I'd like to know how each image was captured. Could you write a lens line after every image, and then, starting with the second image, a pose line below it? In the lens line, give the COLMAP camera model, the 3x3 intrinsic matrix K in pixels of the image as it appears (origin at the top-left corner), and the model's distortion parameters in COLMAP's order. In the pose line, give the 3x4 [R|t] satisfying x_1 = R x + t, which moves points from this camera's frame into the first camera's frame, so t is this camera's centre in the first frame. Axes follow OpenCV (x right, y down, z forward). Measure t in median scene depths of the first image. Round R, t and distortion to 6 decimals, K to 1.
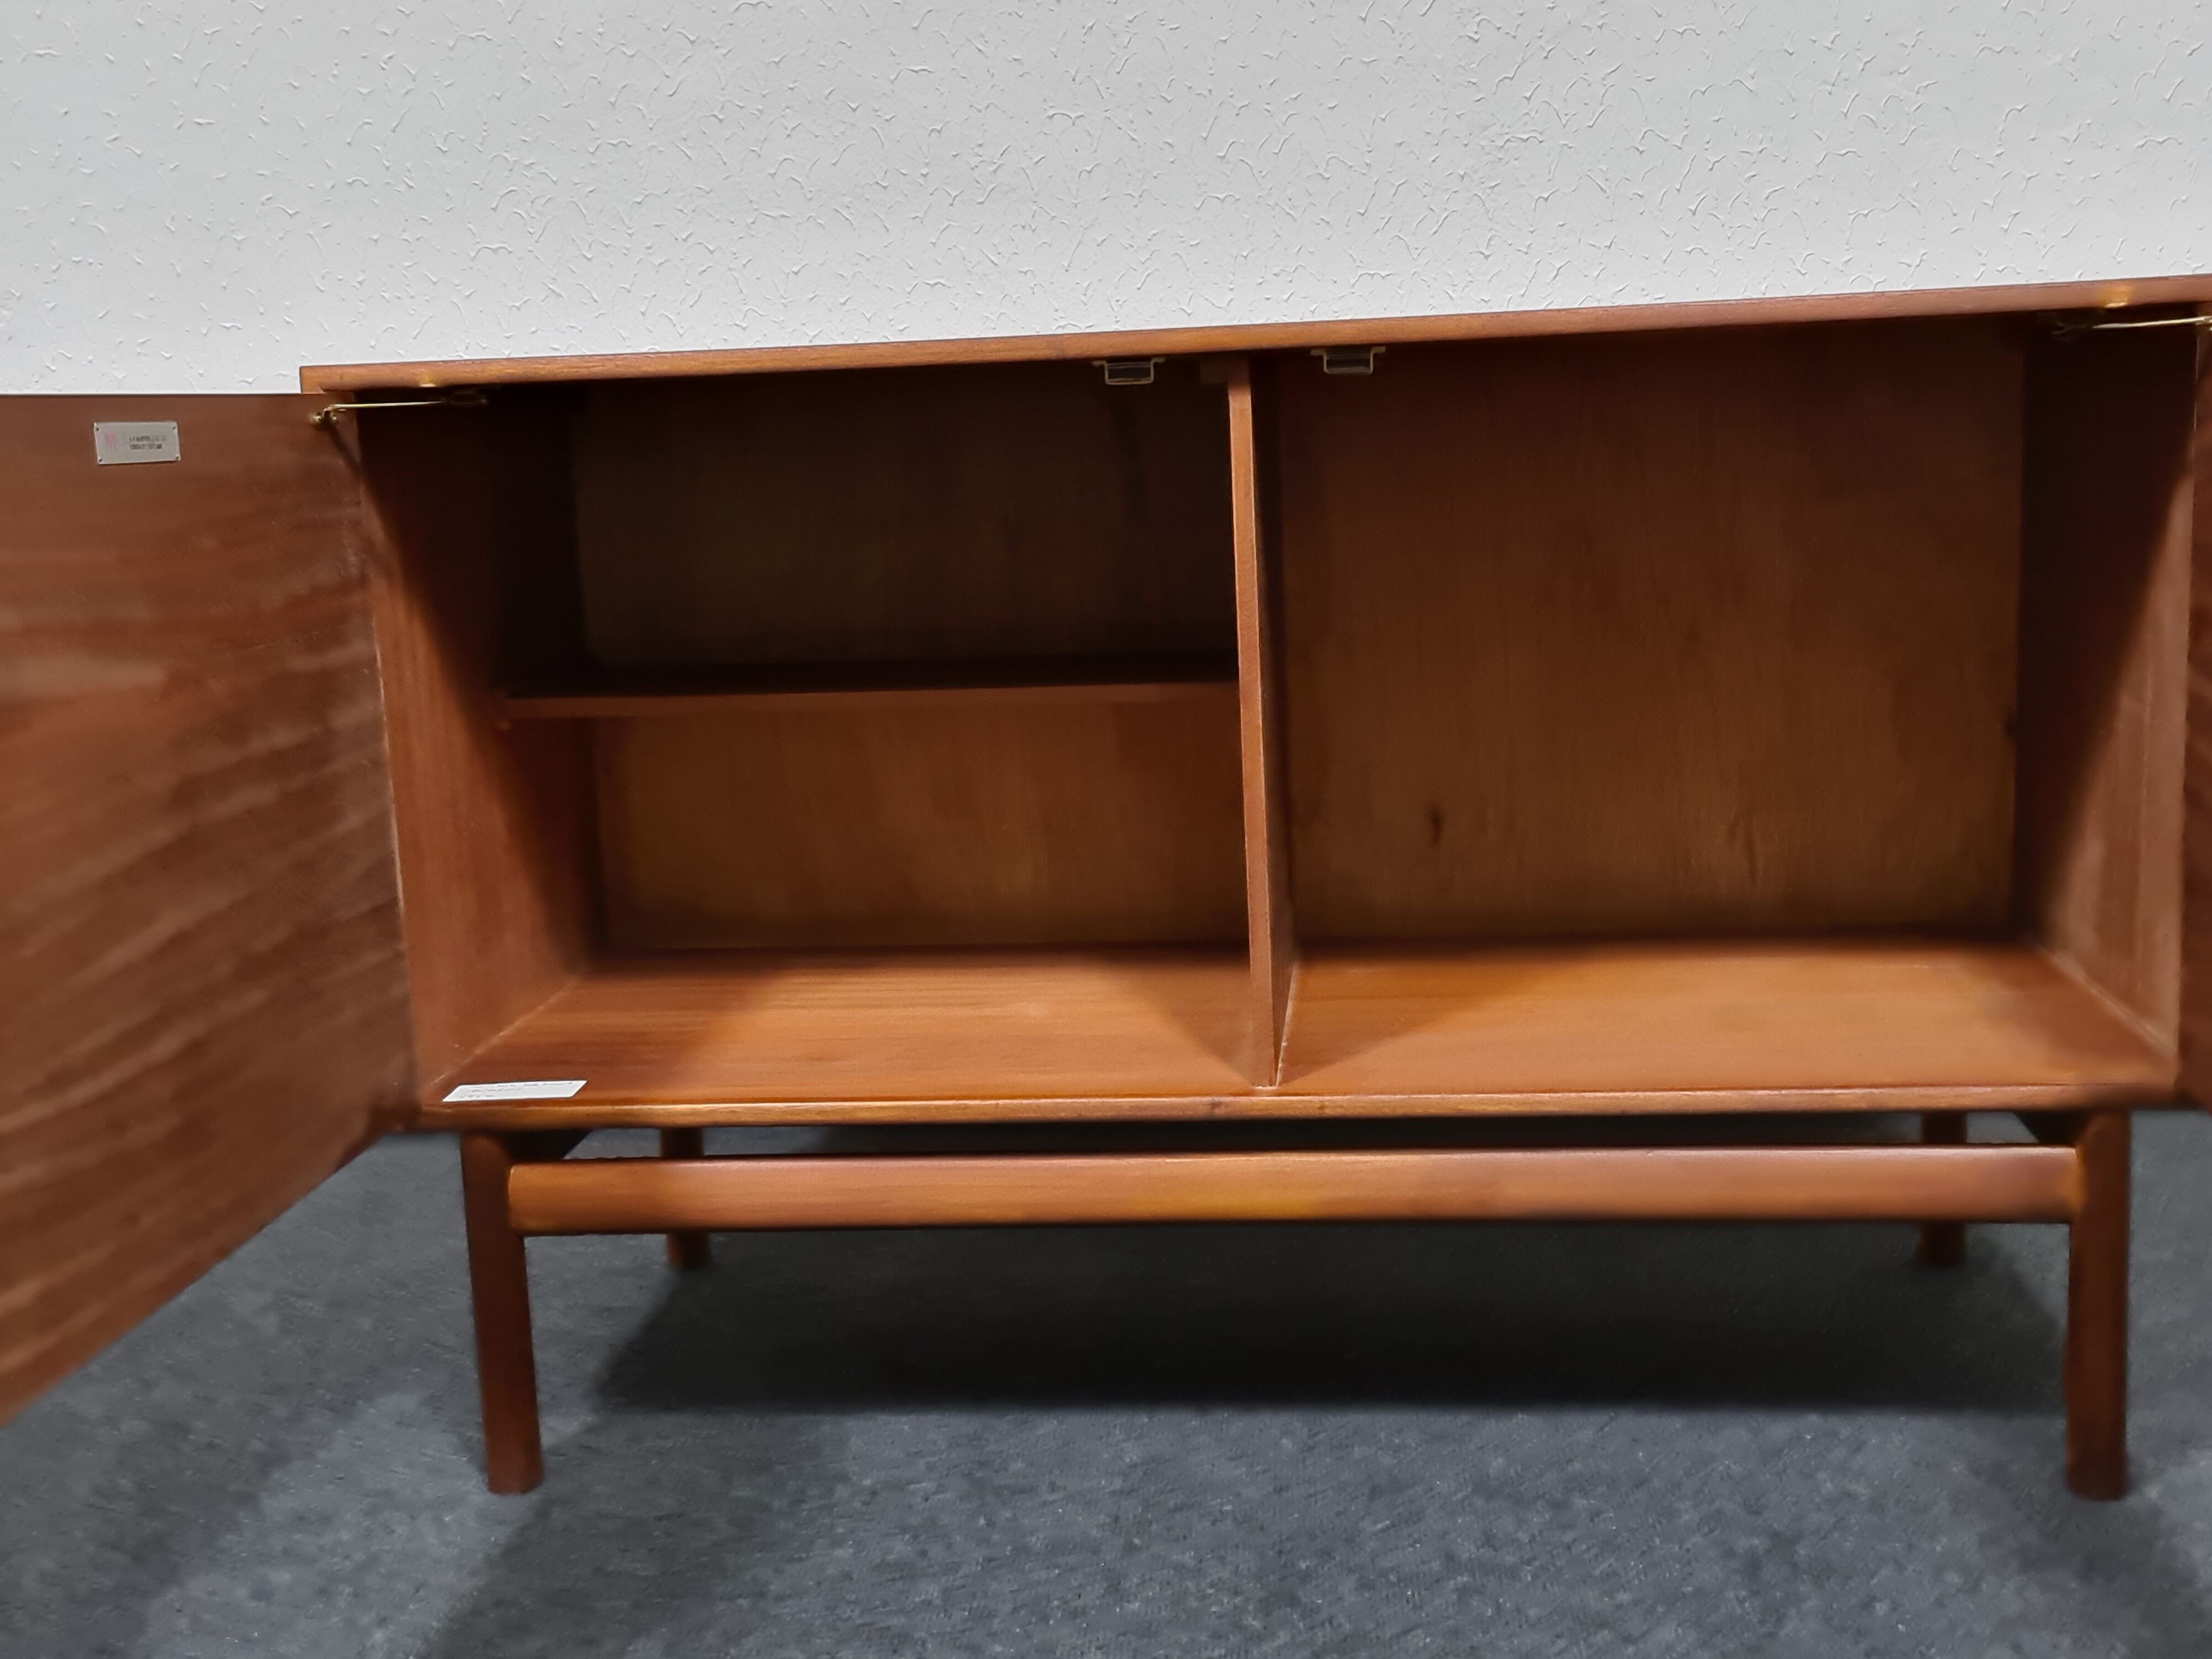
lens RADIAL K [[2475.6, 0, 1106.0], [0, 2475.6, 829.5], [0, 0, 1]] dist [0.119208, -0.134021]
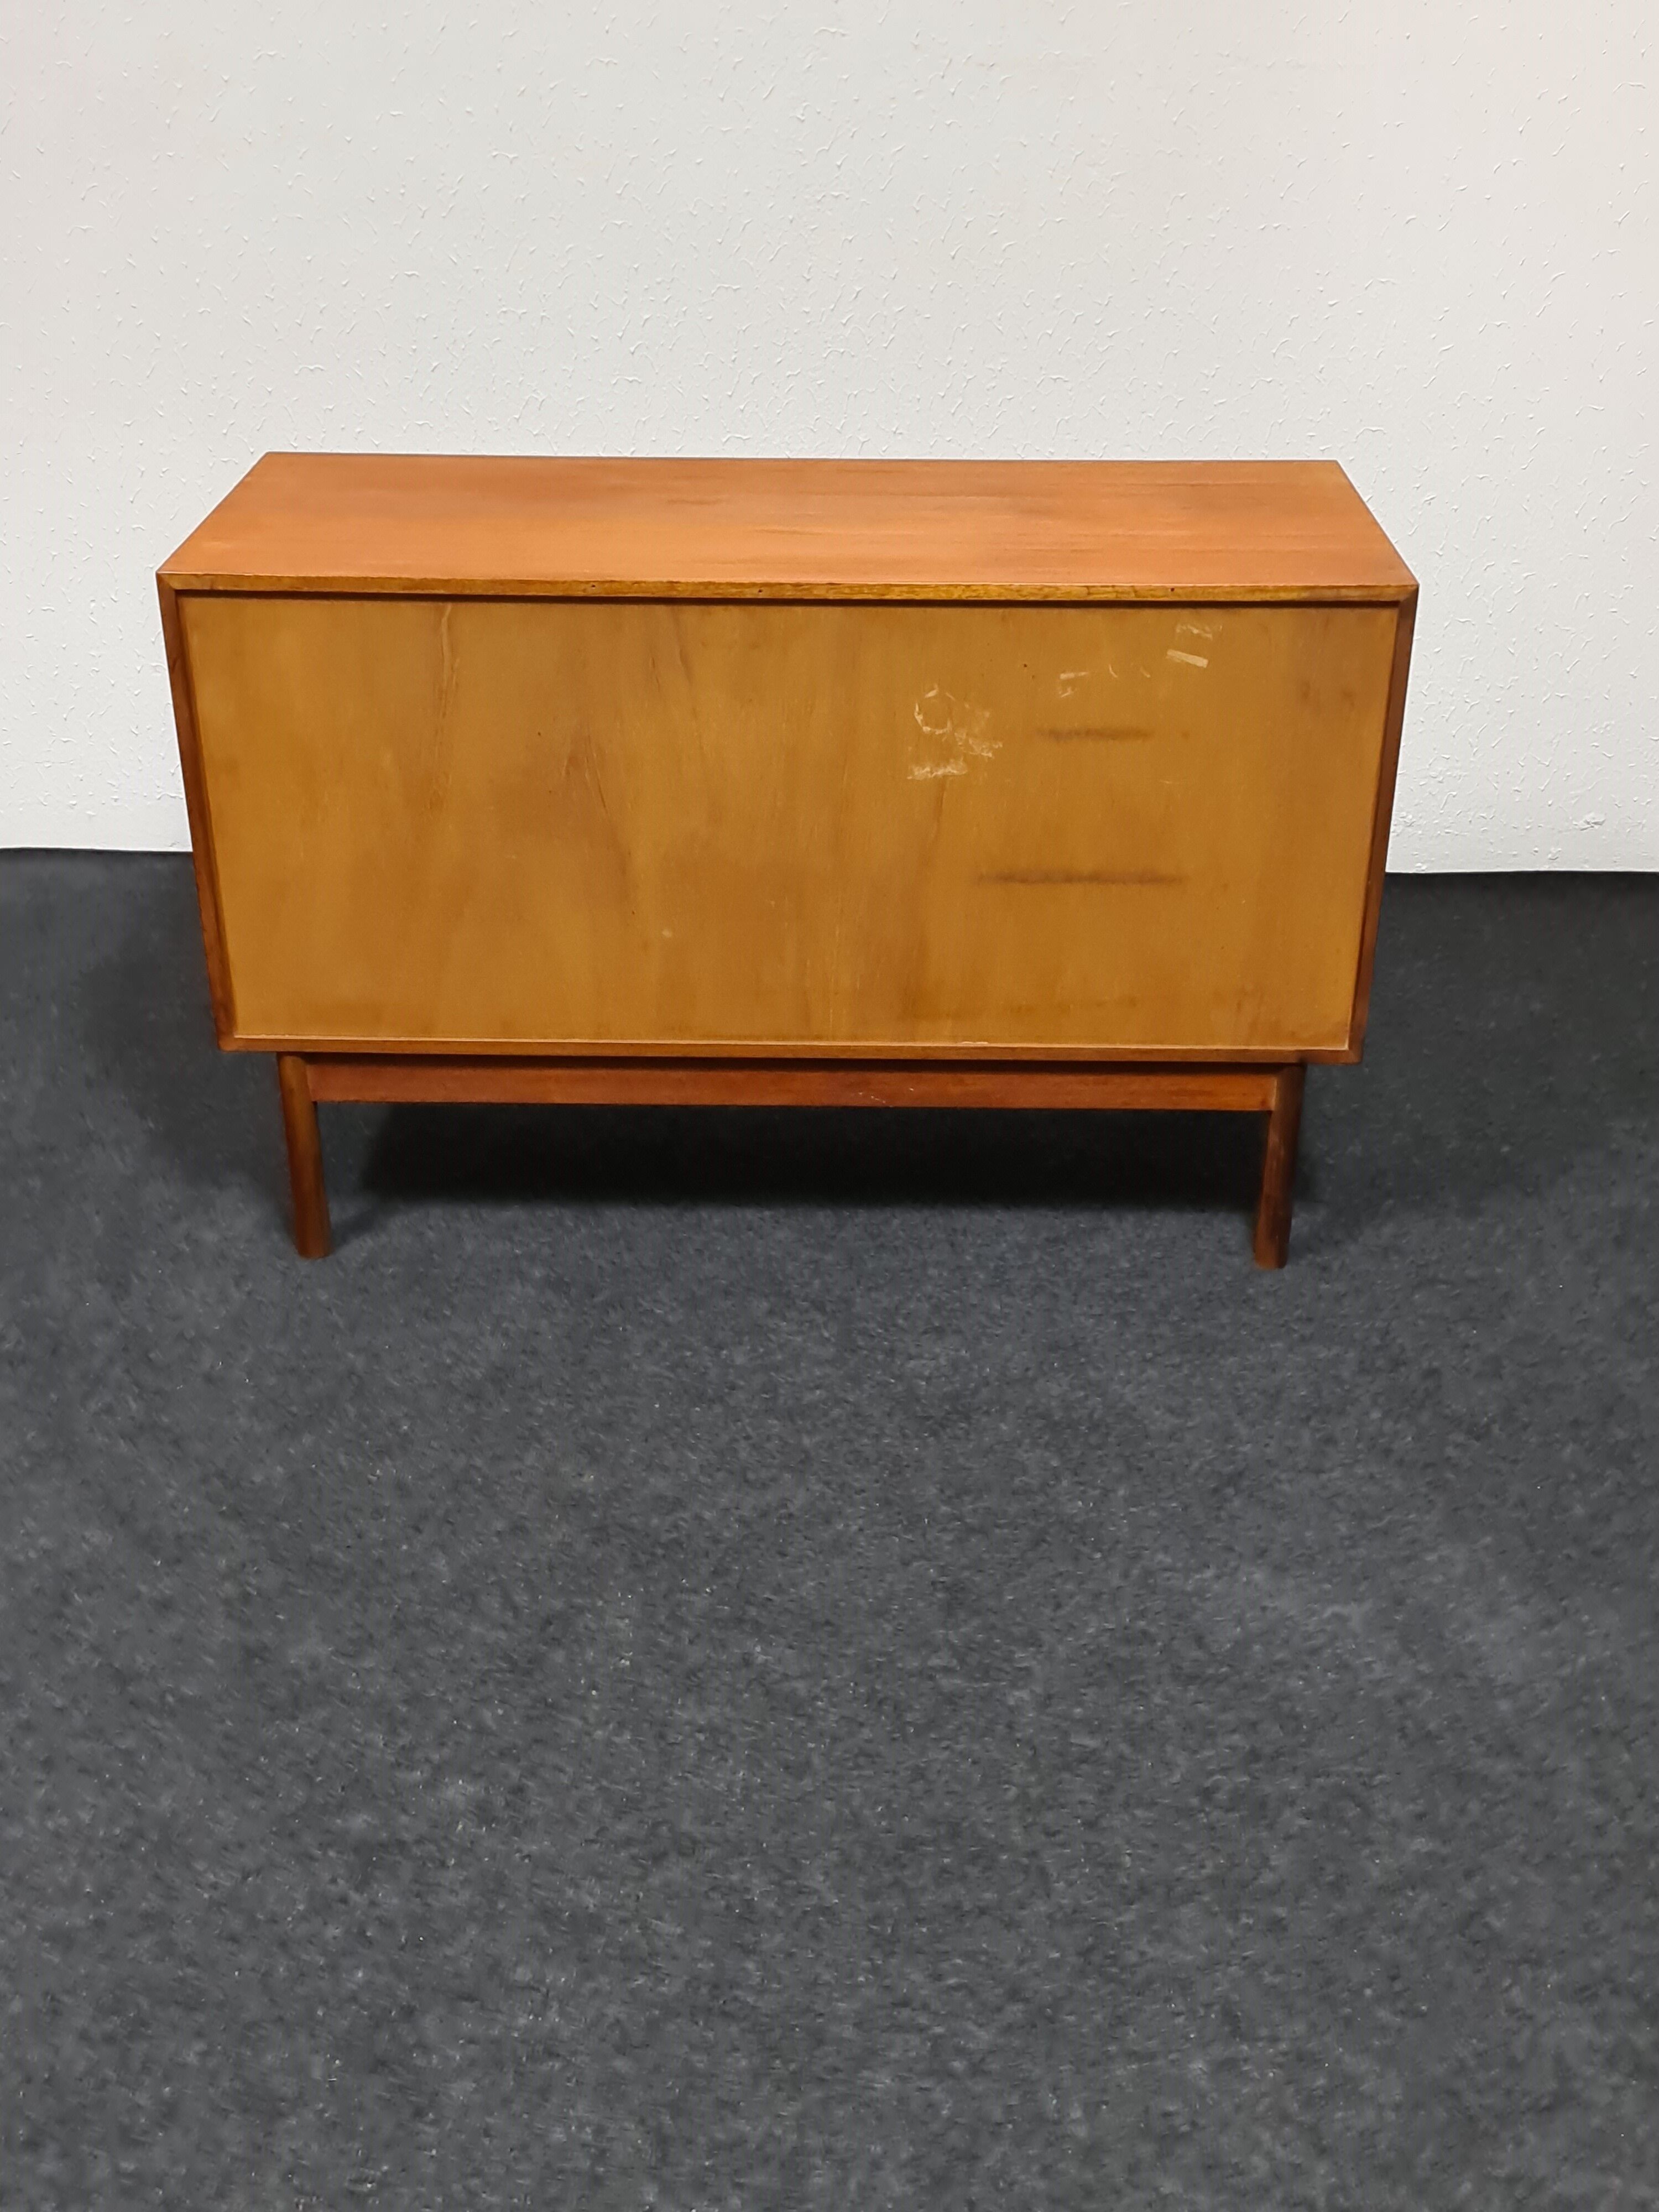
lens RADIAL K [[2501.8, 0, 829.5], [0, 2501.8, 1106.0], [0, 0, 1]] dist [0.073543, -0.021423]
pose [[0.997937, 0.017207, 0.061846, 0.086902], [-0.035823, 0.948723, 0.314071, -0.238751], [-0.053270, -0.315639, 0.947383, -0.499869]]
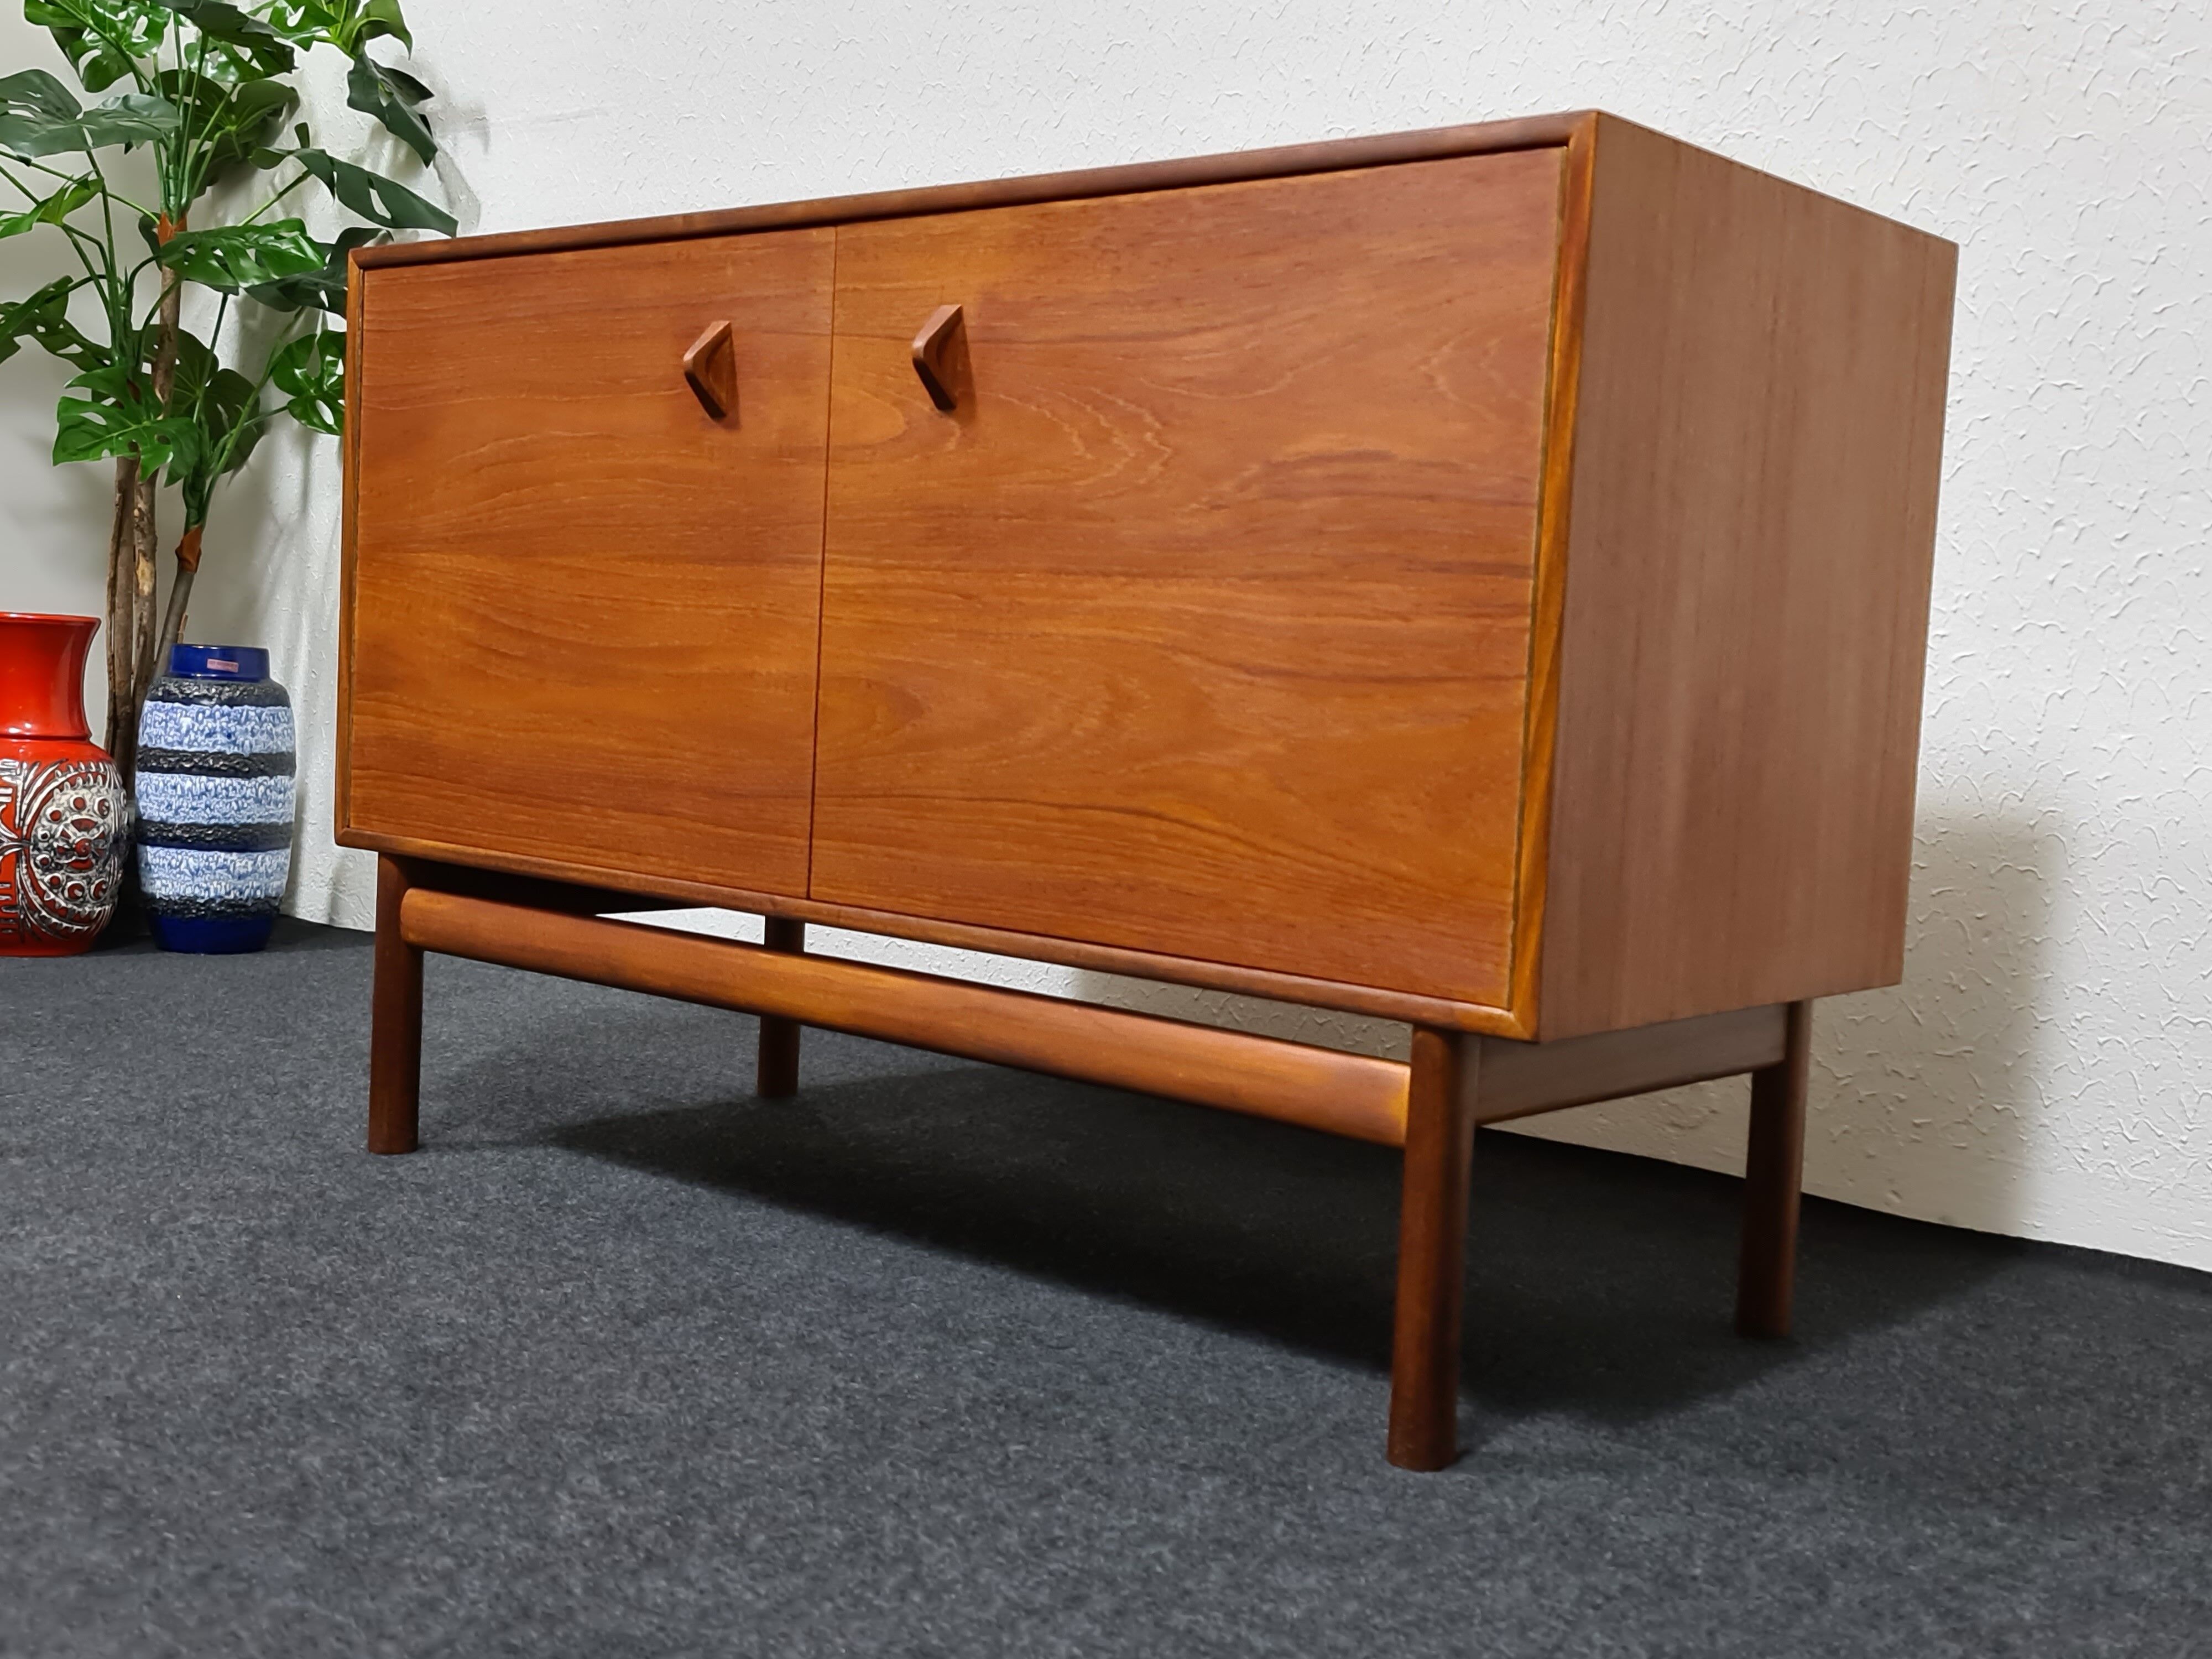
lens RADIAL K [[2475.6, 0, 1106.0], [0, 2475.6, 829.5], [0, 0, 1]] dist [0.119208, -0.134021]
pose [[0.816115, 0.127432, -0.563665, 0.545090], [-0.182912, 0.982198, -0.042780, 0.069113], [0.548179, 0.138014, 0.824895, 0.116593]]
